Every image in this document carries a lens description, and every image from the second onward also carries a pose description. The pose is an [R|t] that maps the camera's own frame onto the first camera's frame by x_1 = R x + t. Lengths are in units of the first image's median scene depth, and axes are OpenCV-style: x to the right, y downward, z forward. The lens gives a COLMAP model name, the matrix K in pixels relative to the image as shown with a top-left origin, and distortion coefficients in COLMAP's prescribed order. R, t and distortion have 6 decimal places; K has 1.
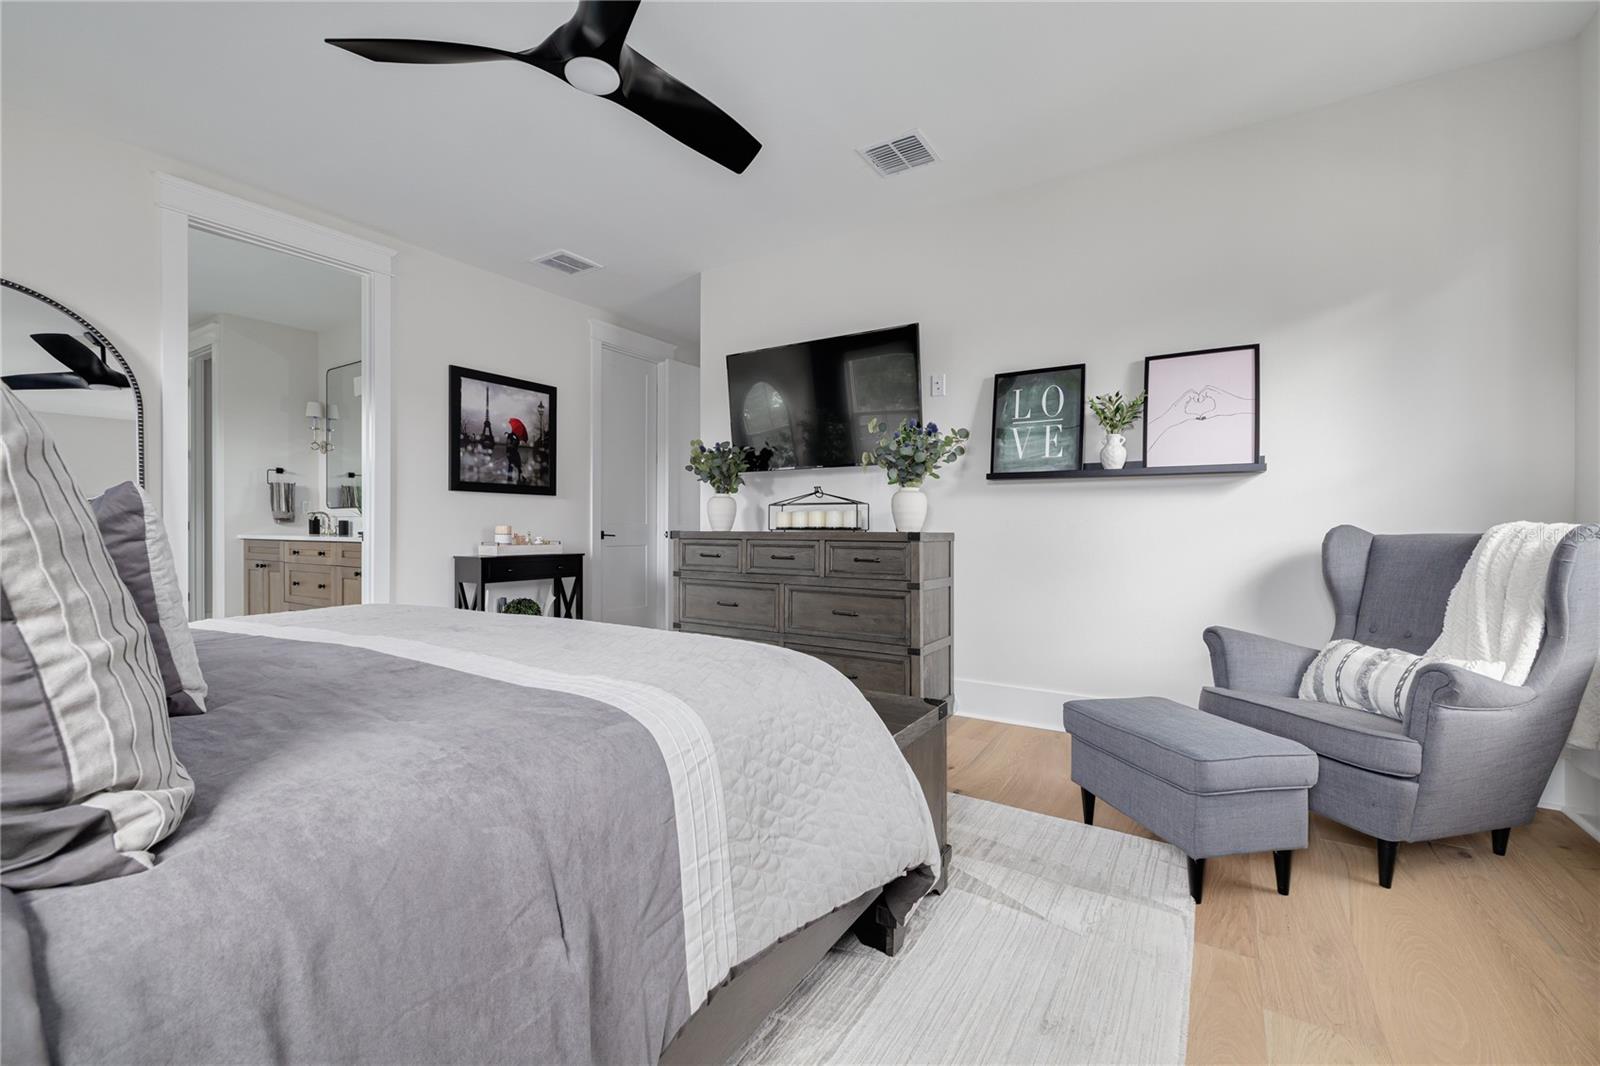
lens RADIAL K [[665.8, 0, 795.3], [0, 665.8, 529.5], [0, 0, 1]] dist [-0.000058, 0.000524]
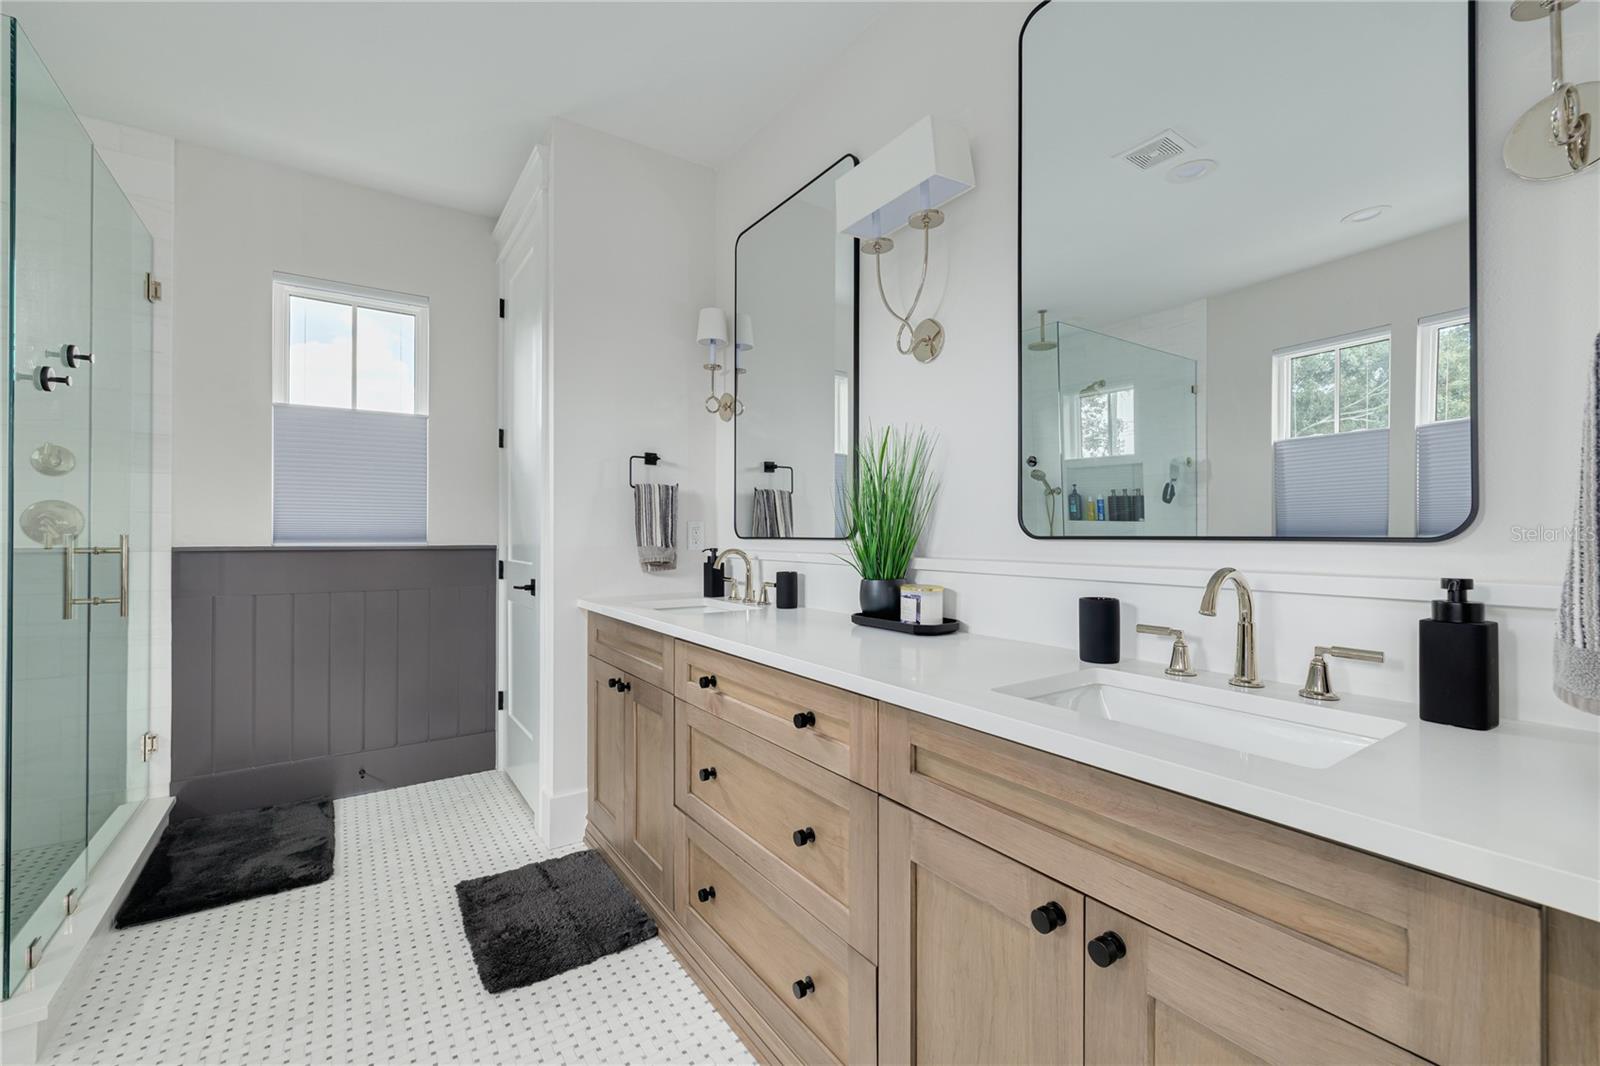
lens RADIAL K [[665.8, 0, 793.2], [0, 665.8, 526.0], [0, 0, 1]] dist [-0.000058, 0.000524]
pose [[0.927259, -0.007174, -0.374351, -0.506187], [-0.001273, 0.999750, -0.022313, -0.031233], [0.374418, 0.021167, 0.927018, 0.604742]]
